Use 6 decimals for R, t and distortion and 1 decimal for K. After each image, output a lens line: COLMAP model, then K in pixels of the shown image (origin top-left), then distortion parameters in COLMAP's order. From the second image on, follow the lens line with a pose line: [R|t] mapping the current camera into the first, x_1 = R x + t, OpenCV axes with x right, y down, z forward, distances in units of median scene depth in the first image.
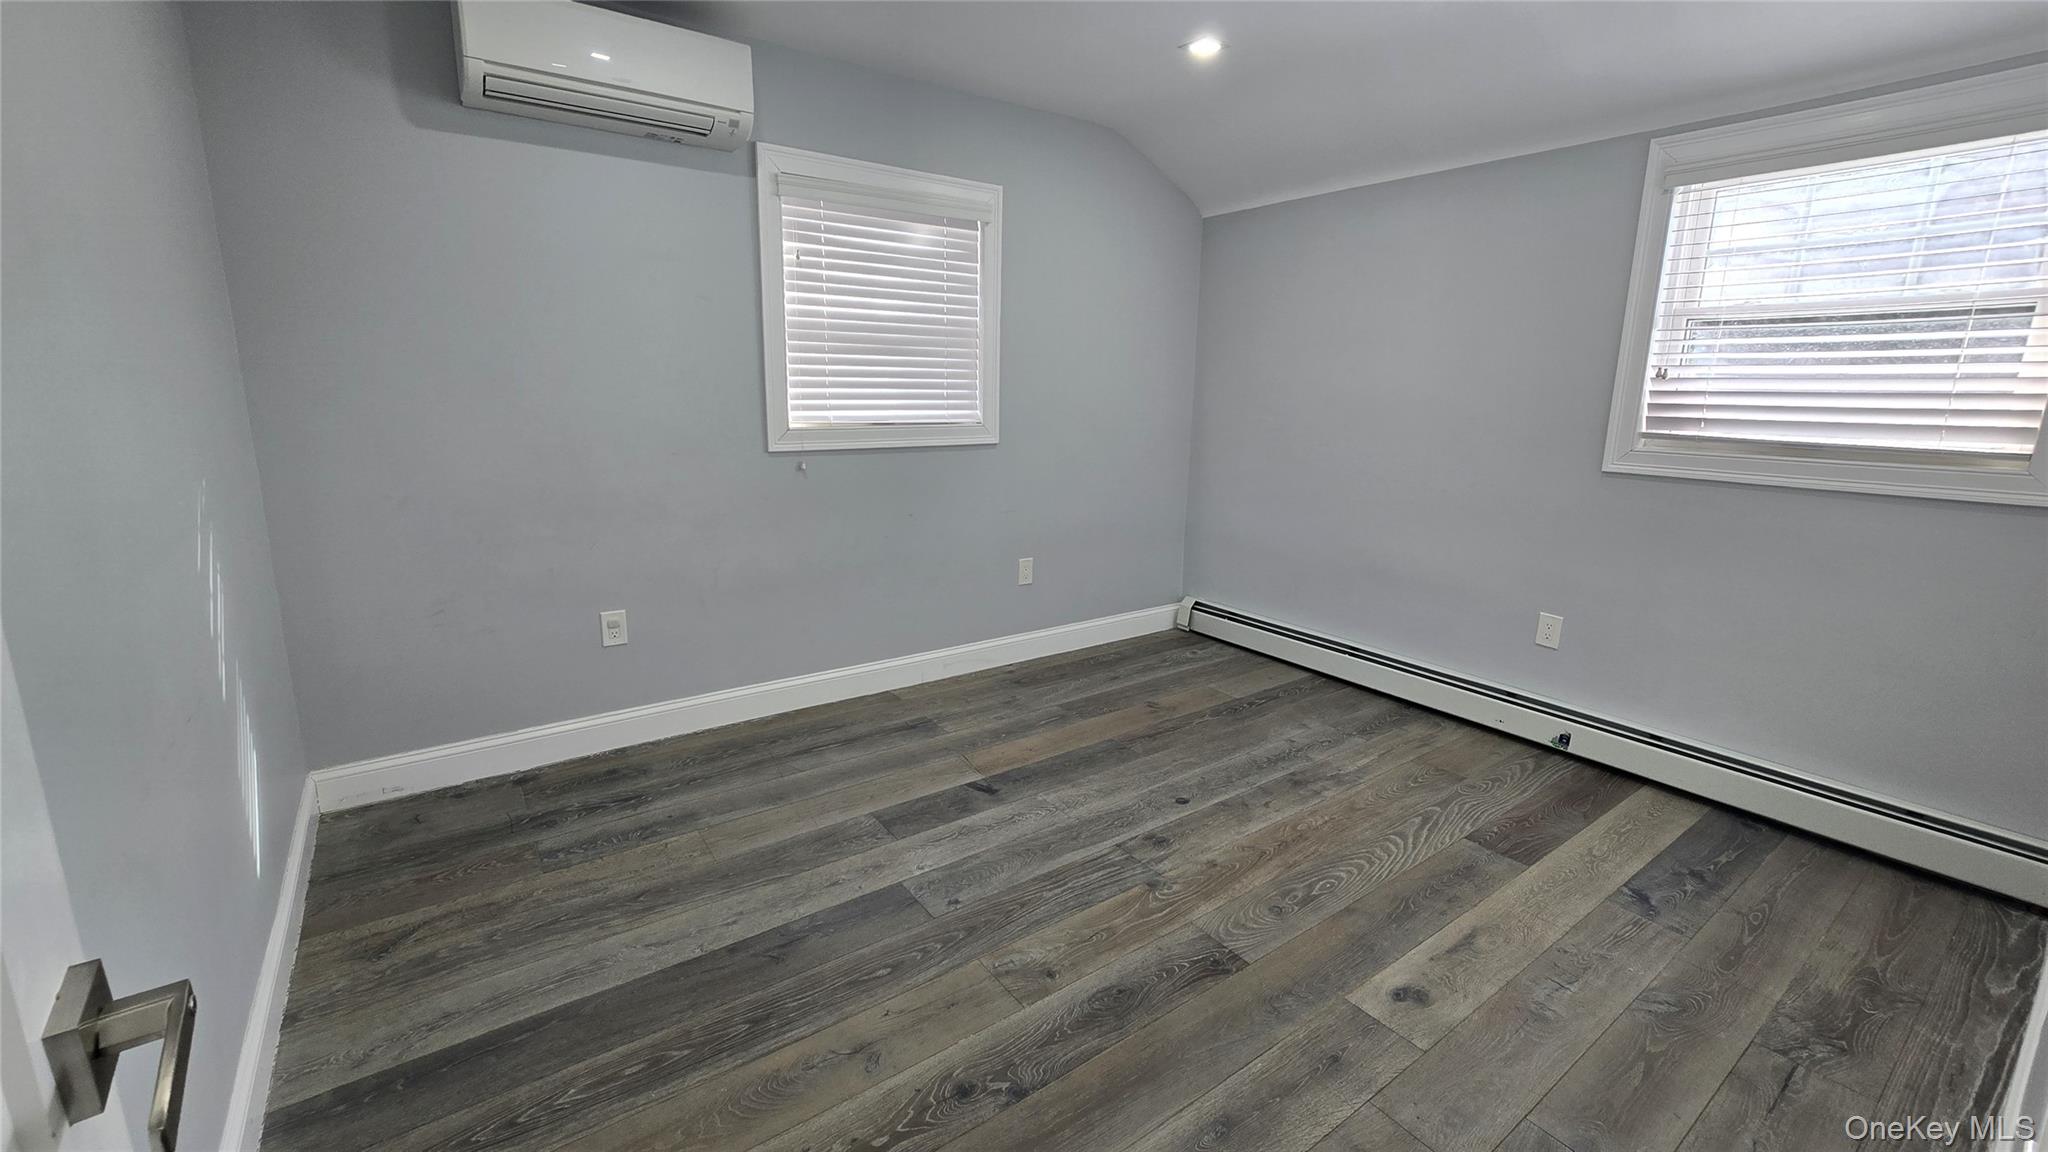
lens RADIAL K [[837.4, 0, 1026.9], [0, 837.4, 557.3], [0, 0, 1]] dist [-0.005324, -0.000185]
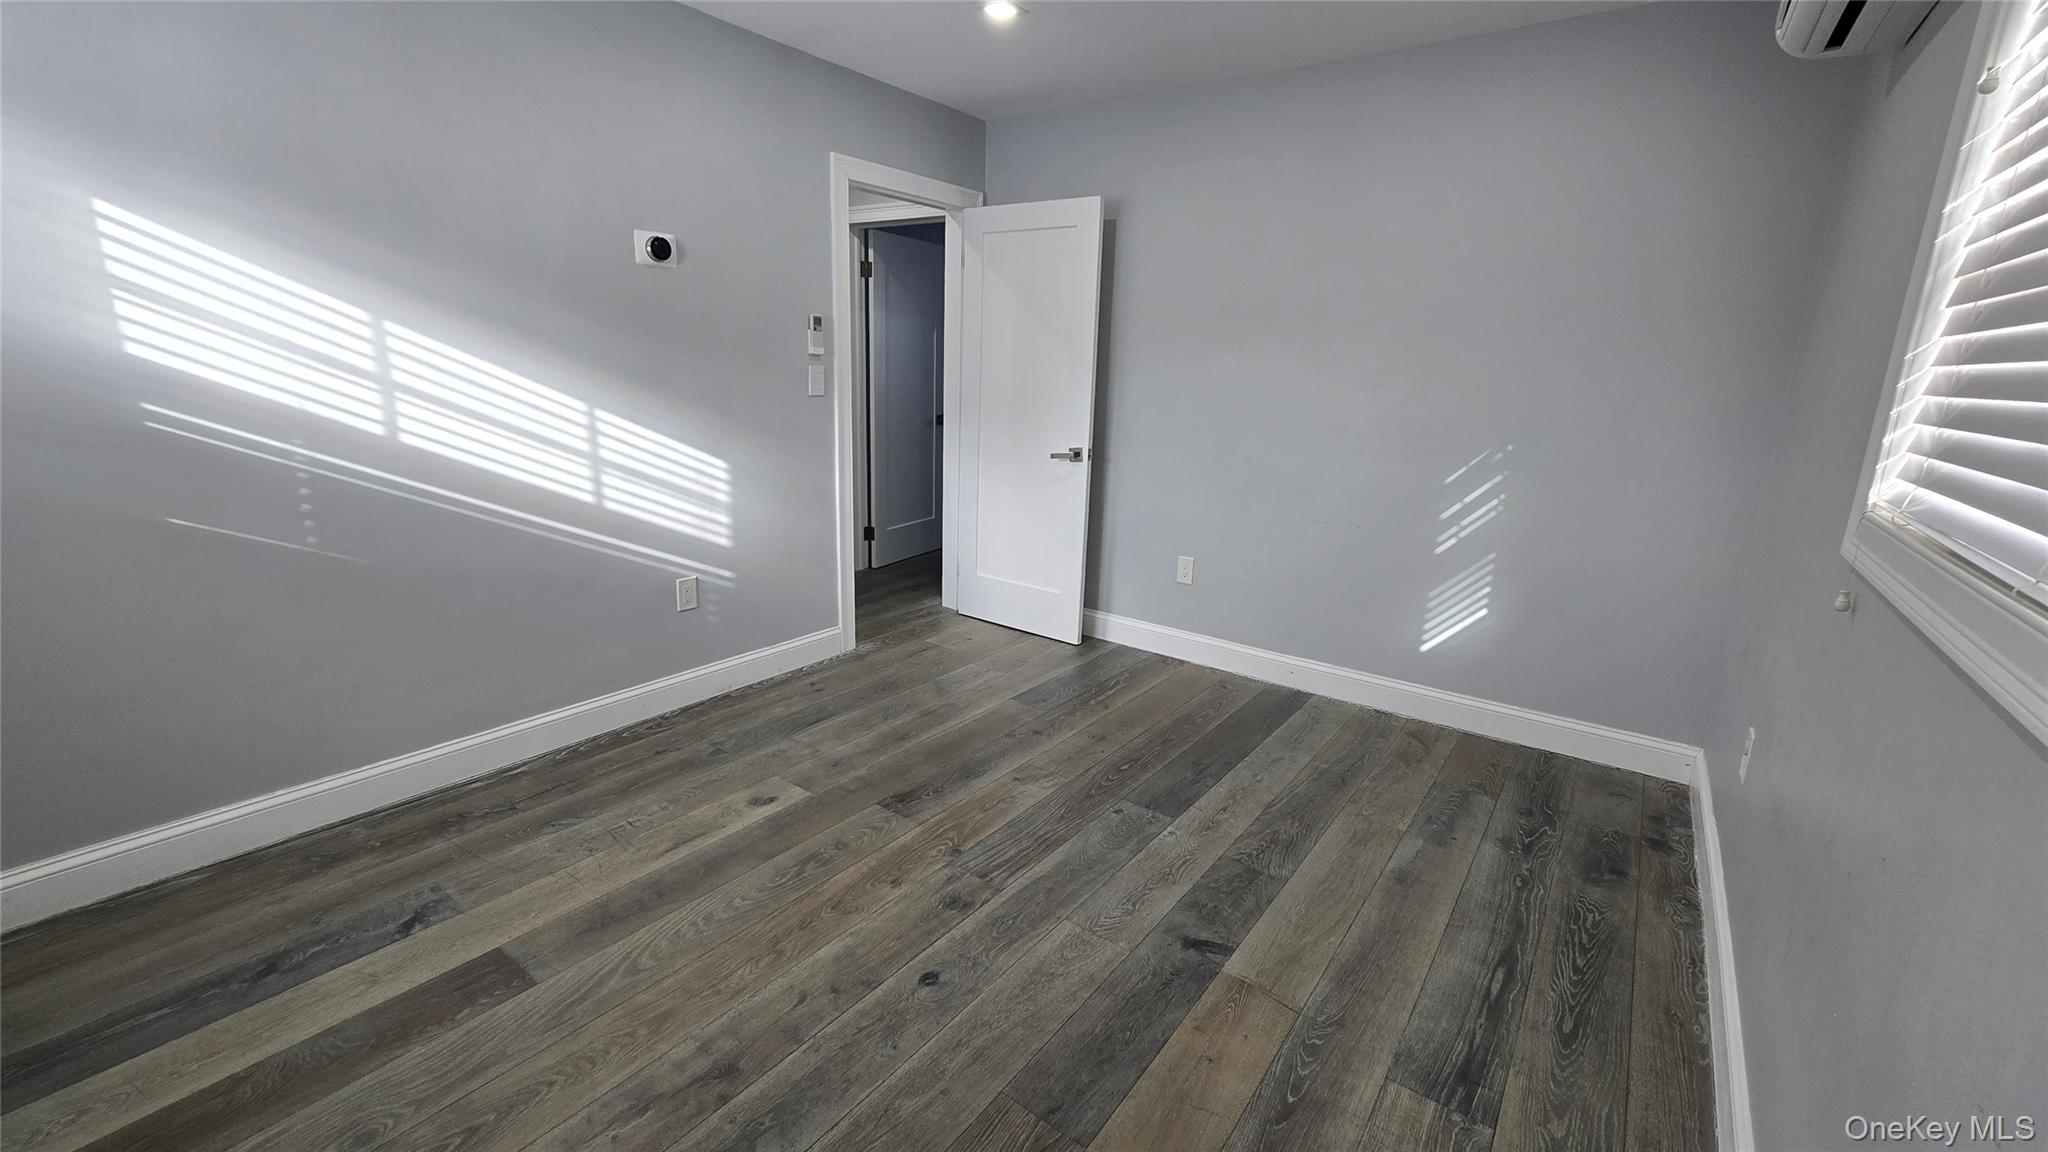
lens RADIAL K [[837.4, 0, 1026.9], [0, 837.4, 557.3], [0, 0, 1]] dist [-0.005324, -0.000185]
pose [[-0.953576, 0.022719, -0.300294, 0.348874], [-0.106330, 0.907529, 0.406306, -0.347358], [0.281757, 0.419374, -0.862982, 1.669785]]
